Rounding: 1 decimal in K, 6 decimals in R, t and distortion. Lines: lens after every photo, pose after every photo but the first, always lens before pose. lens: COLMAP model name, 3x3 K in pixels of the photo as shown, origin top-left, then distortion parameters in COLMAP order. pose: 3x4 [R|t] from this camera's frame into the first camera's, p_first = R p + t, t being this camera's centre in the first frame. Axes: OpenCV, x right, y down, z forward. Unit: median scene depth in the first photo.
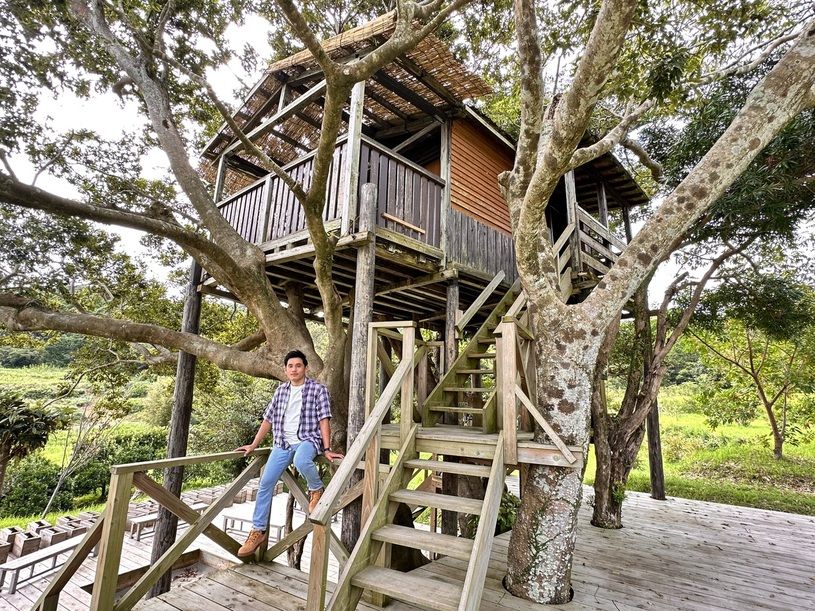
lens RADIAL K [[431.7, 0, 407.5], [0, 431.7, 305.5], [0, 0, 1]] dist [-0.015608, -0.000450]
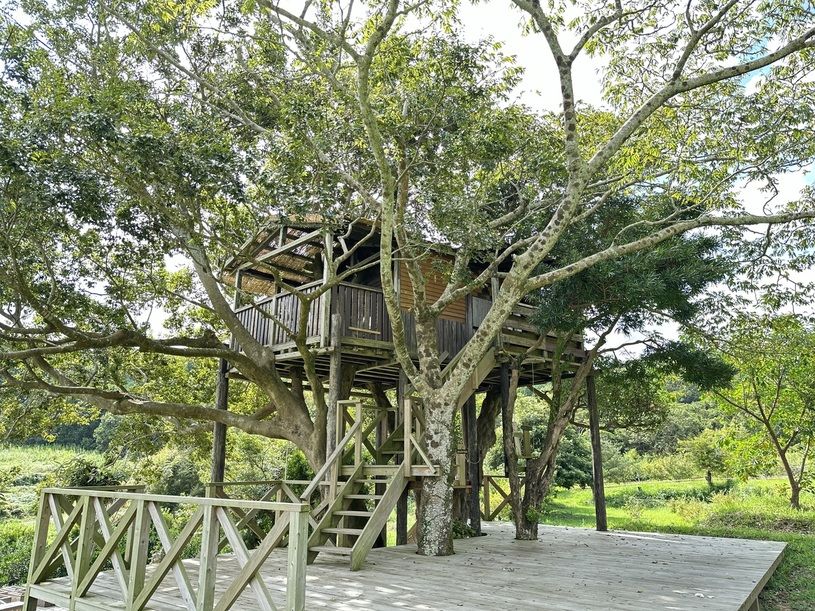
lens RADIAL K [[564.6, 0, 407.5], [0, 564.6, 305.5], [0, 0, 1]] dist [0.084412, -0.105773]
pose [[0.995197, -0.058995, -0.078117, 0.363136], [0.053428, 0.996007, -0.071526, -0.151245], [0.082024, 0.067009, 0.994375, -1.155384]]
